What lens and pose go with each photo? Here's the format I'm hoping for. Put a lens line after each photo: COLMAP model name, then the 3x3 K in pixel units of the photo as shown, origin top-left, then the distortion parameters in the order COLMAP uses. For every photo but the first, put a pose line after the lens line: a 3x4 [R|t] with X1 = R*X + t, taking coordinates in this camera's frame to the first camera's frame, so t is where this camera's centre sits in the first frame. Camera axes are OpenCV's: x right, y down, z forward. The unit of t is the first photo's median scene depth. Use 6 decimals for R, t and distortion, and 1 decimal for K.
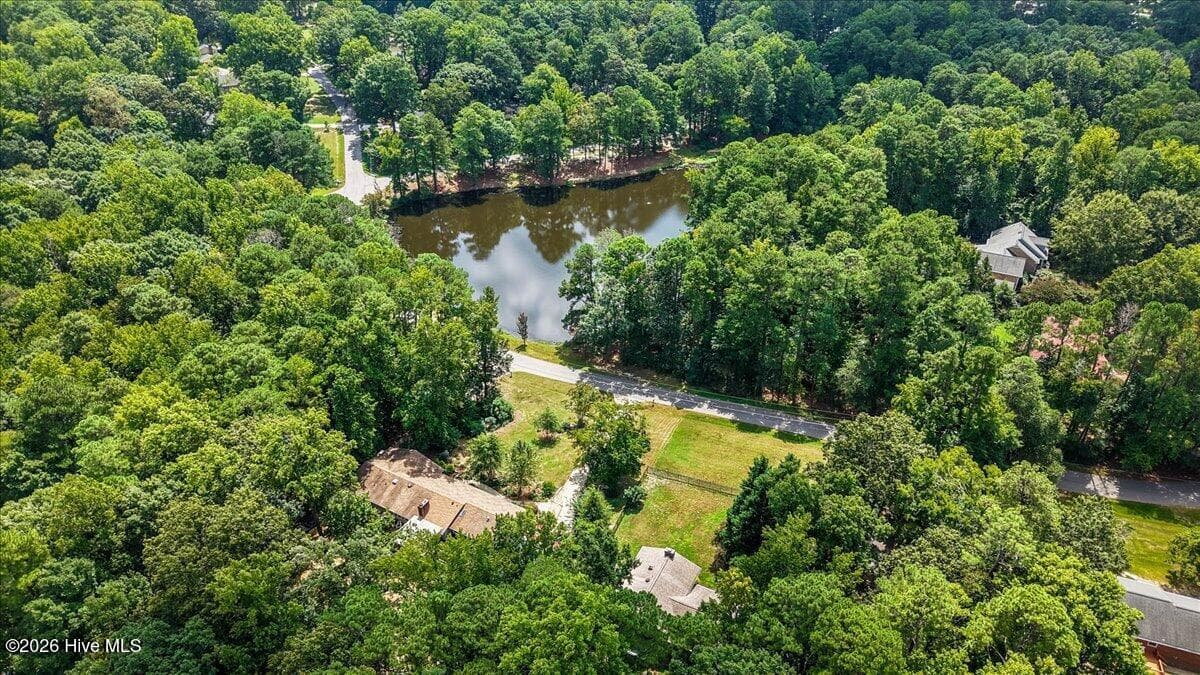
lens RADIAL K [[797.5, 0, 600.0], [0, 797.5, 337.5], [0, 0, 1]] dist [0.041463, -0.035432]
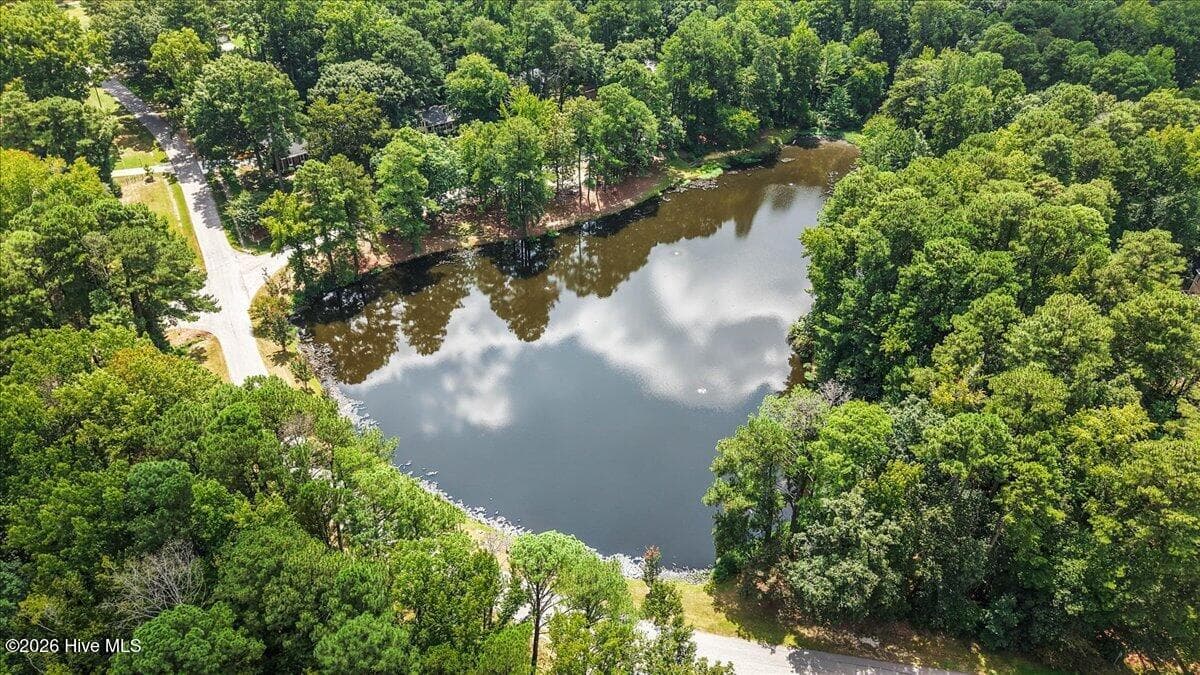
lens RADIAL K [[797.5, 0, 600.0], [0, 797.5, 337.5], [0, 0, 1]] dist [0.041463, -0.035432]
pose [[0.969646, -0.134716, 0.204057, -0.144158], [0.121592, 0.989697, 0.075601, -0.142579], [-0.212139, -0.048495, 0.976036, 0.294387]]
